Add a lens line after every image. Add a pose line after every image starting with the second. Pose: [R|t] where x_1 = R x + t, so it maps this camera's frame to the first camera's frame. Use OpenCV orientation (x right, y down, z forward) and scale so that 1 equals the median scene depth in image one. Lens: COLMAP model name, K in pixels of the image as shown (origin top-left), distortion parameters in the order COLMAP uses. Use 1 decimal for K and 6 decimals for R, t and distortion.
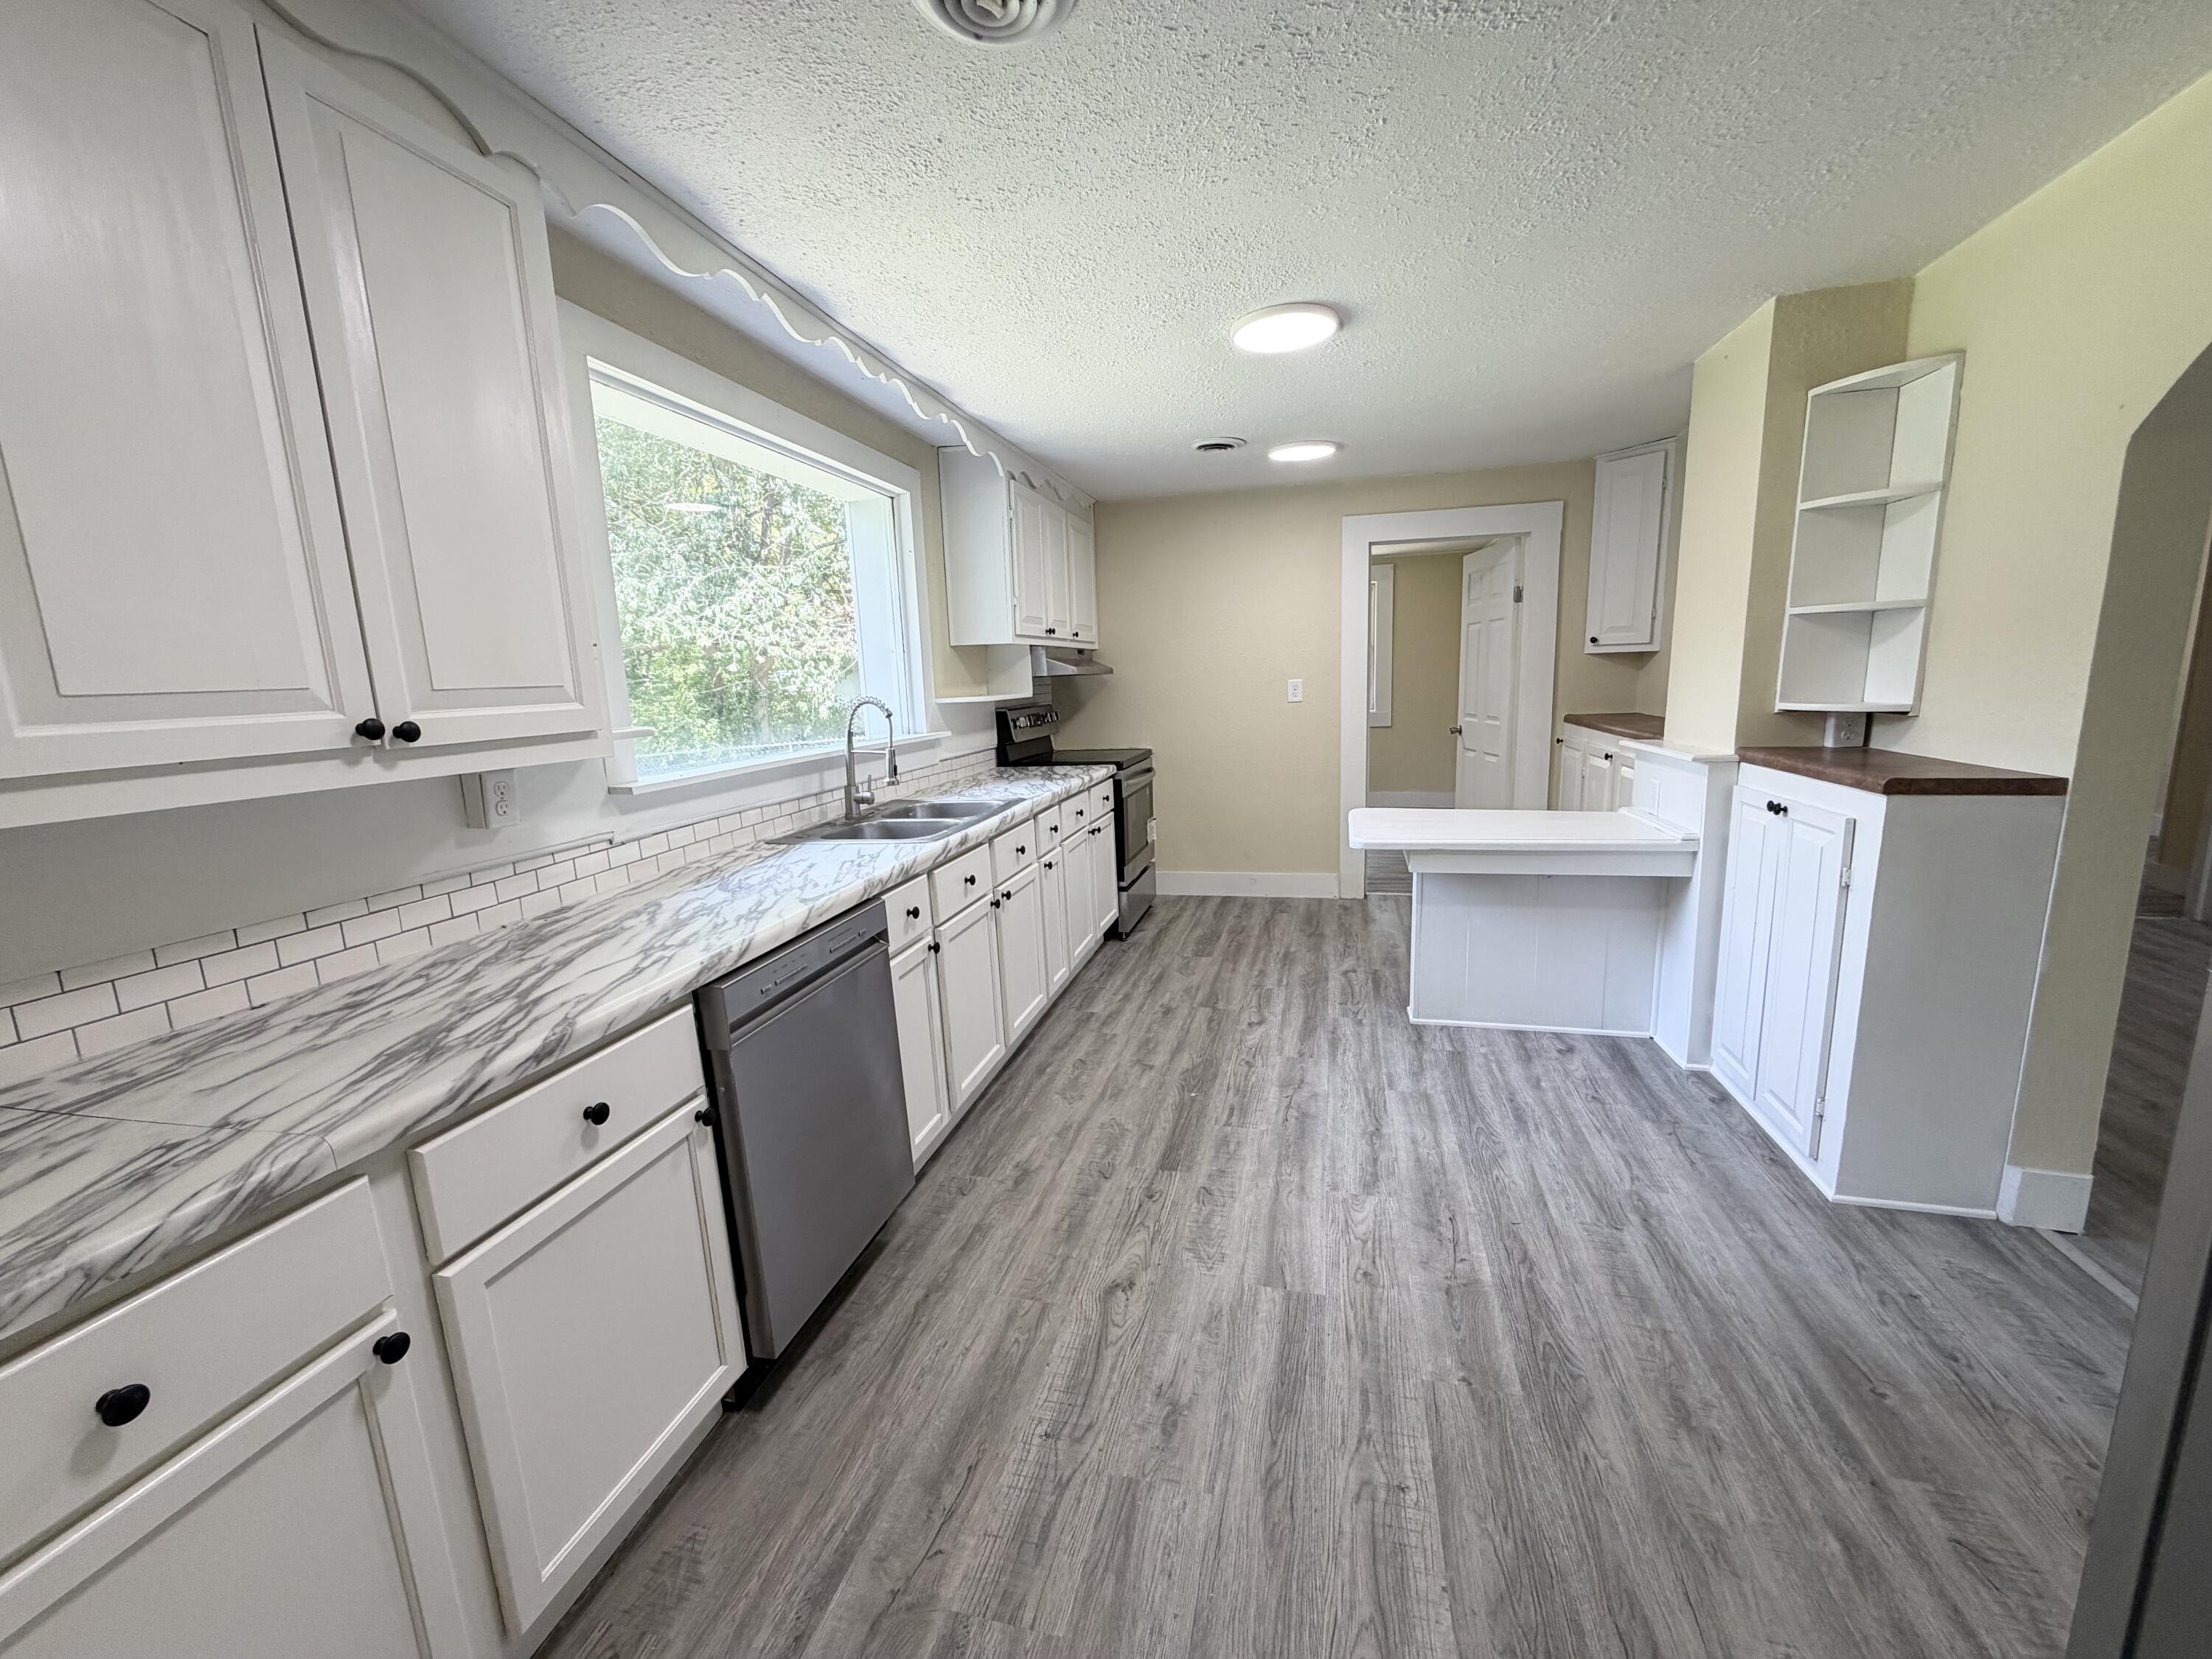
lens RADIAL K [[884.0, 0, 1105.6], [0, 884.0, 835.7], [0, 0, 1]] dist [-0.001058, -0.000001]
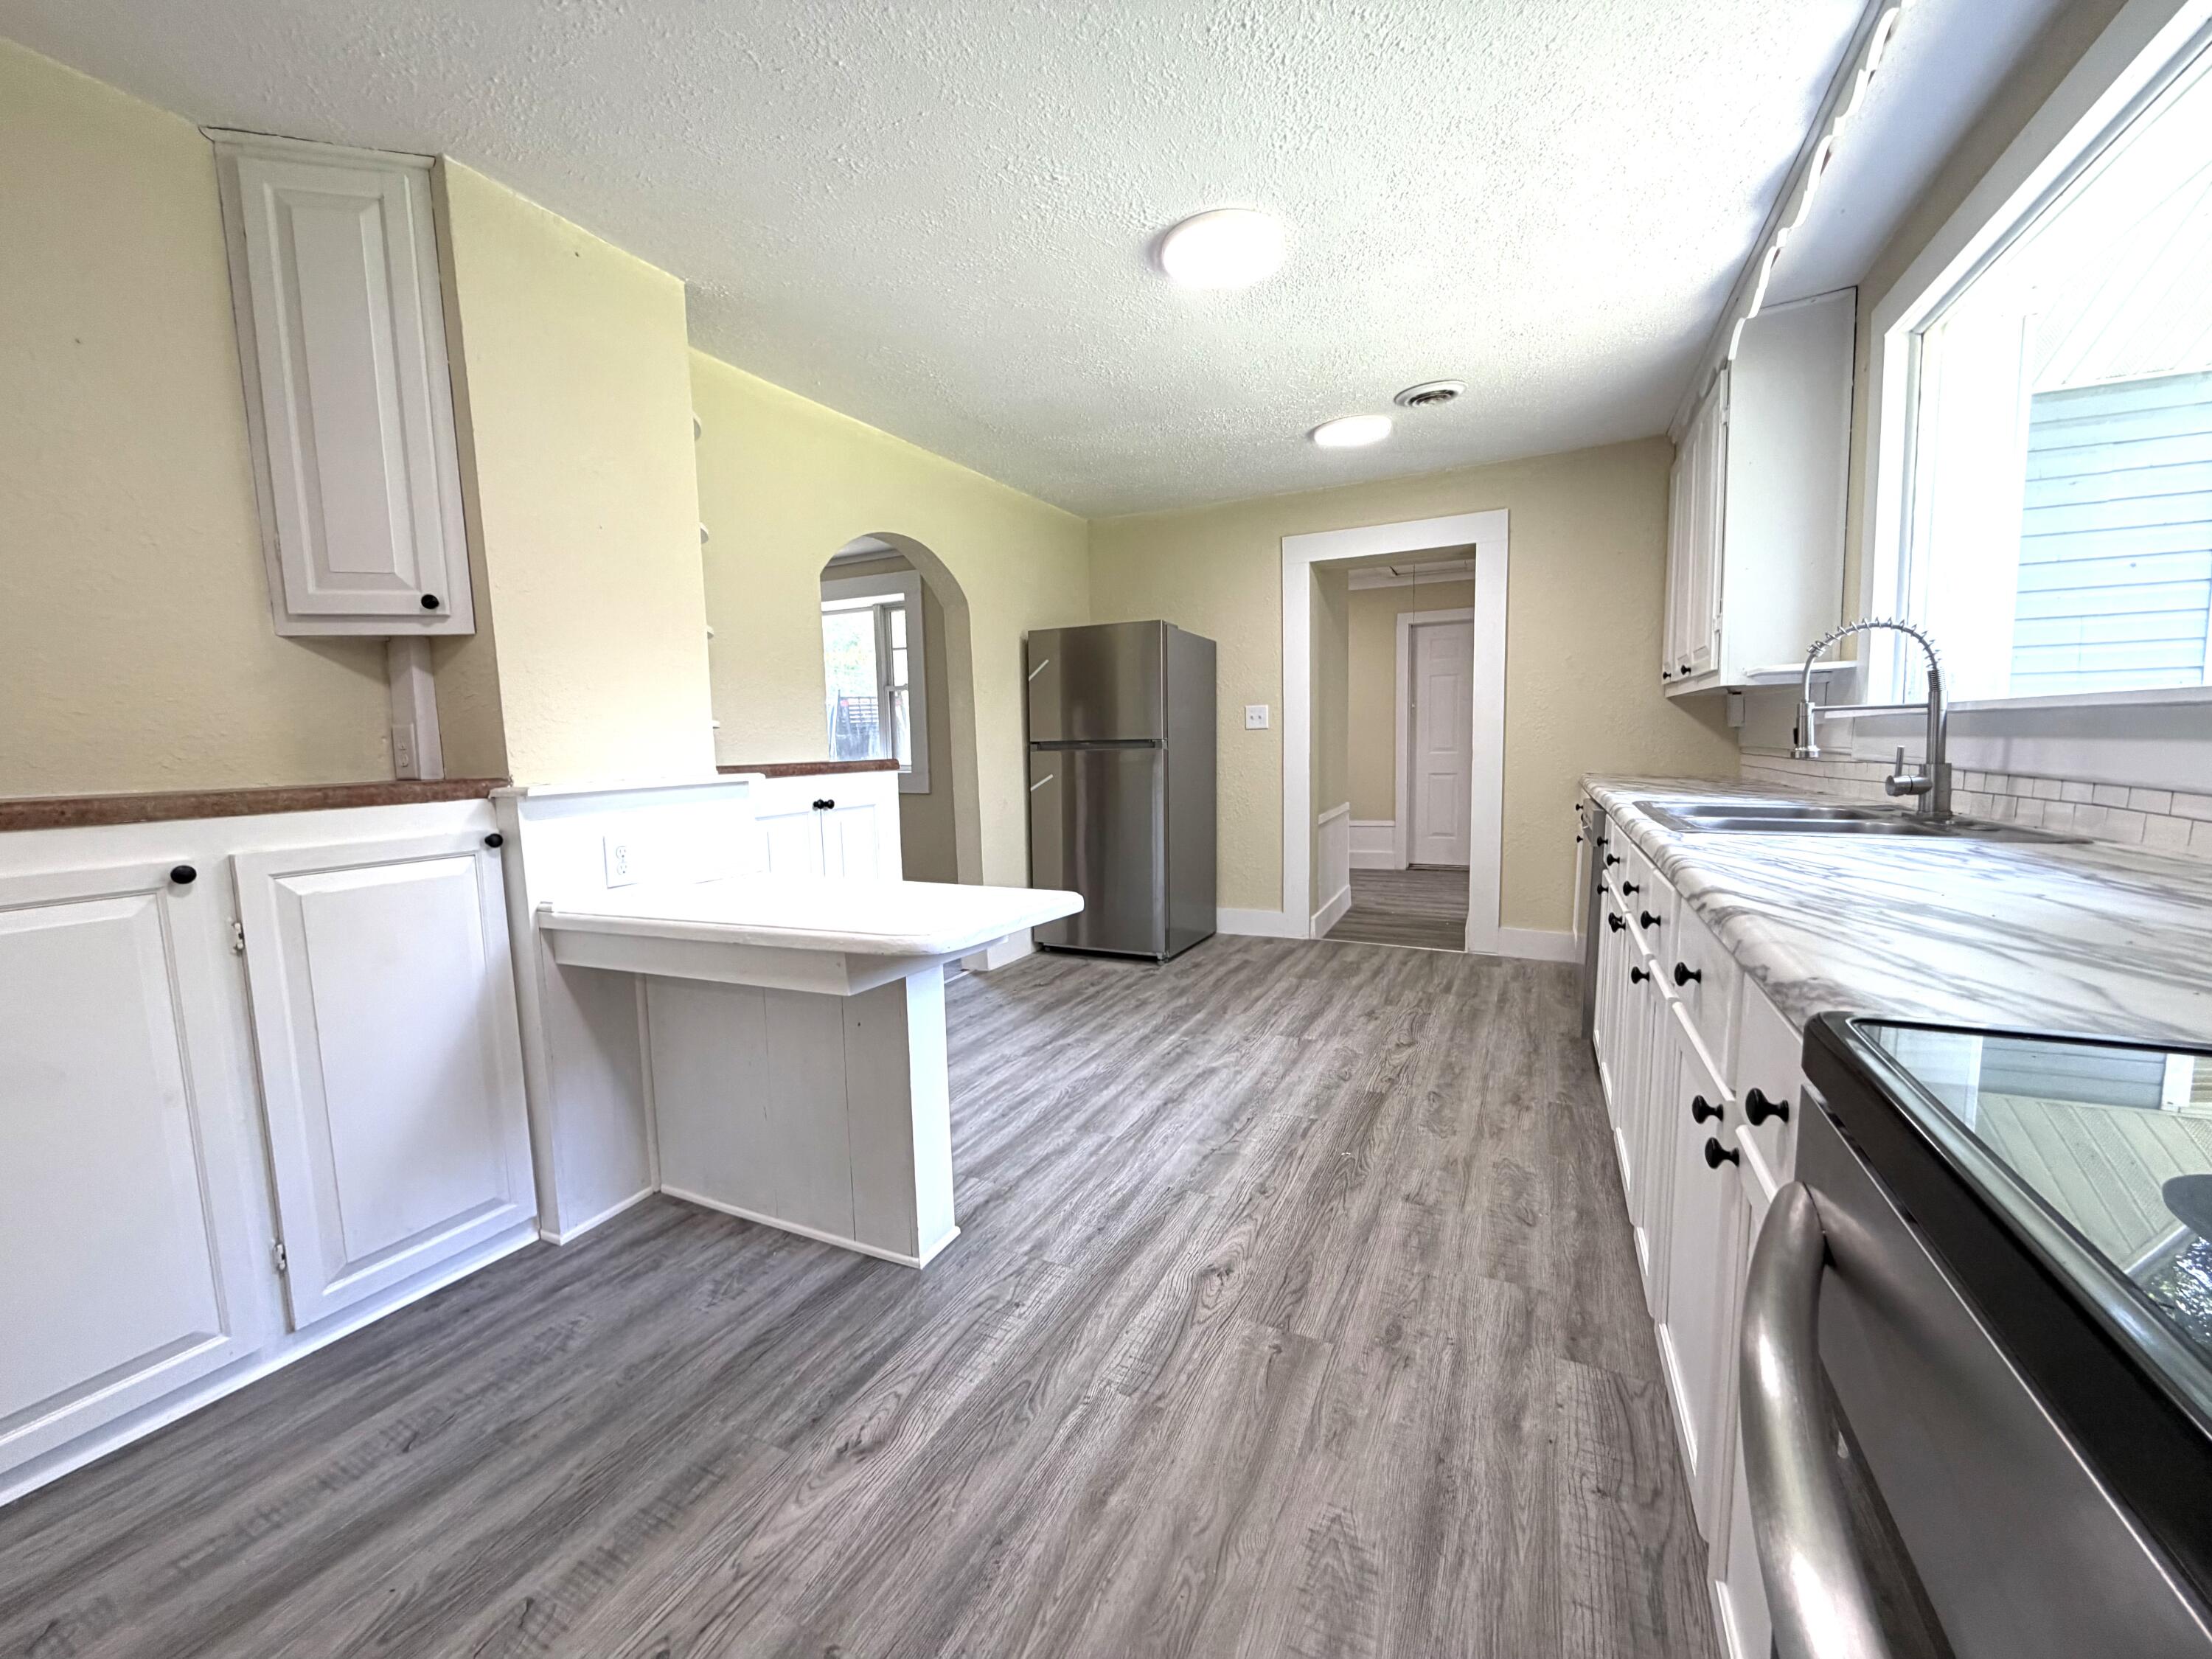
lens RADIAL K [[884.0, 0, 1105.5], [0, 884.0, 836.4], [0, 0, 1]] dist [-0.001058, -0.000001]
pose [[-0.977252, 0.037116, 0.208810, 0.151802], [0.094746, 0.957260, 0.273269, -0.255511], [-0.189743, 0.286836, -0.939001, 1.911117]]
